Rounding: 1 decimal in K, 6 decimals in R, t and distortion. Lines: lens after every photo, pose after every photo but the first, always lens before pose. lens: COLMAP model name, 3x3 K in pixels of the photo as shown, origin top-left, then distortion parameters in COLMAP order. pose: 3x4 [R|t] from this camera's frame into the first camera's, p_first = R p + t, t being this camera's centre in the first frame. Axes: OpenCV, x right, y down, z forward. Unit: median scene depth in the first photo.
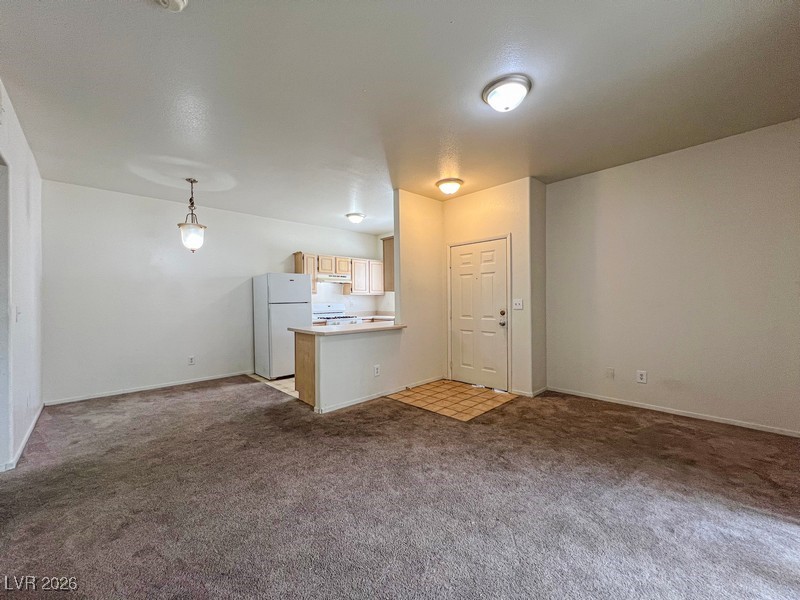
lens RADIAL K [[319.0, 0, 400.5], [0, 319.0, 302.1], [0, 0, 1]] dist [-0.002516, 0.001069]
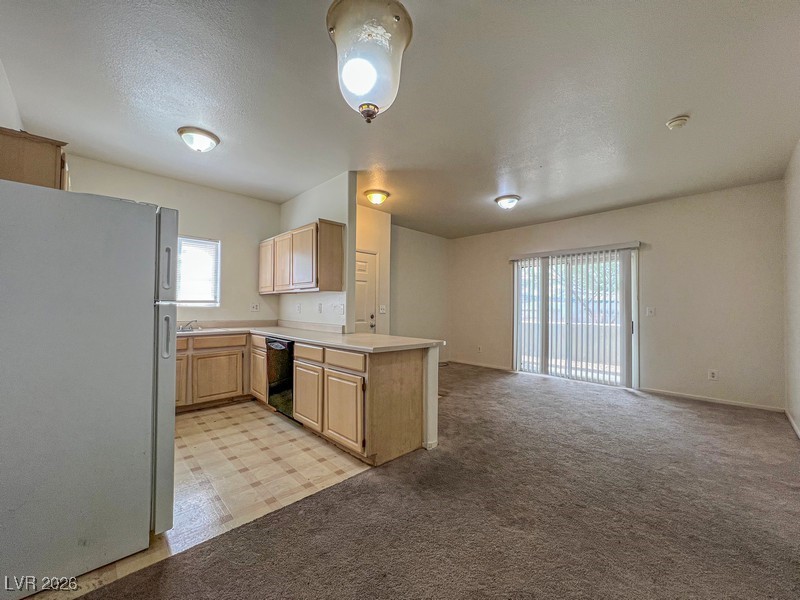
lens RADIAL K [[319.0, 0, 399.6], [0, 319.0, 302.0], [0, 0, 1]] dist [-0.002516, 0.001069]
pose [[0.004726, 0.029576, 0.999551, -0.877869], [0.000416, 0.999562, -0.029578, 0.015036], [-0.999989, 0.000556, 0.004711, 0.907277]]
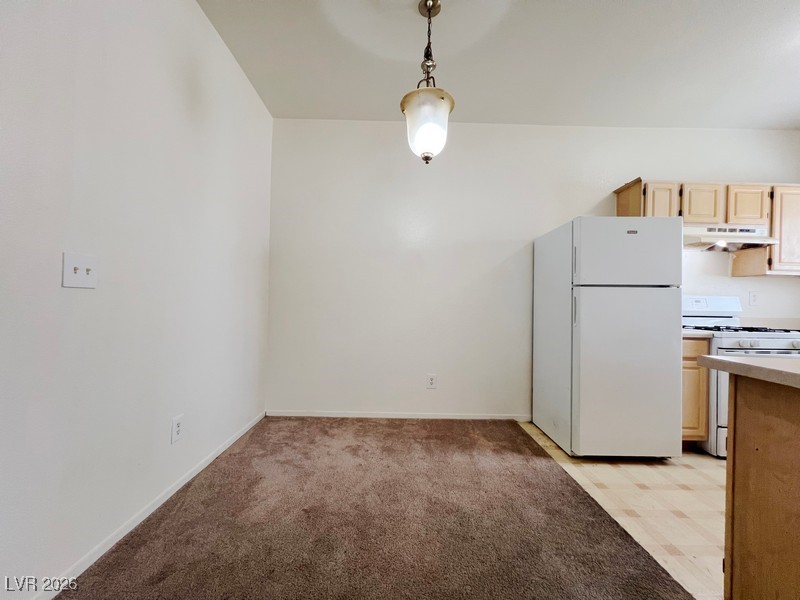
lens RADIAL K [[319.0, 0, 402.3], [0, 319.0, 305.1], [0, 0, 1]] dist [-0.002516, 0.001069]
pose [[0.728058, 0.028780, -0.684911, -0.337659], [-0.030924, 0.999480, 0.009126, 0.041373], [0.684818, 0.014536, 0.728569, 0.609650]]
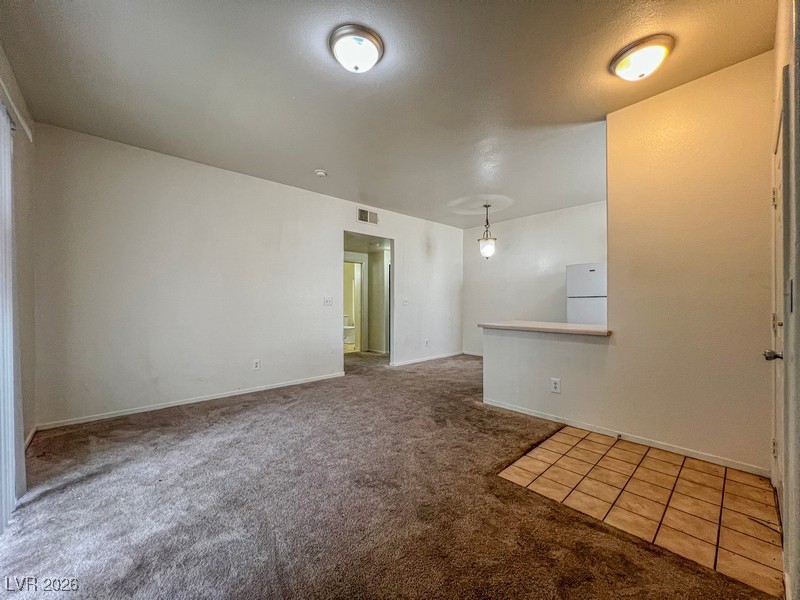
lens RADIAL K [[319.0, 0, 400.1], [0, 319.0, 304.2], [0, 0, 1]] dist [-0.002516, 0.001069]
pose [[-0.027693, 0.016594, -0.999479, 0.661932], [-0.001016, 0.999861, 0.016629, 0.010266], [0.999616, 0.001476, -0.027672, 0.631834]]
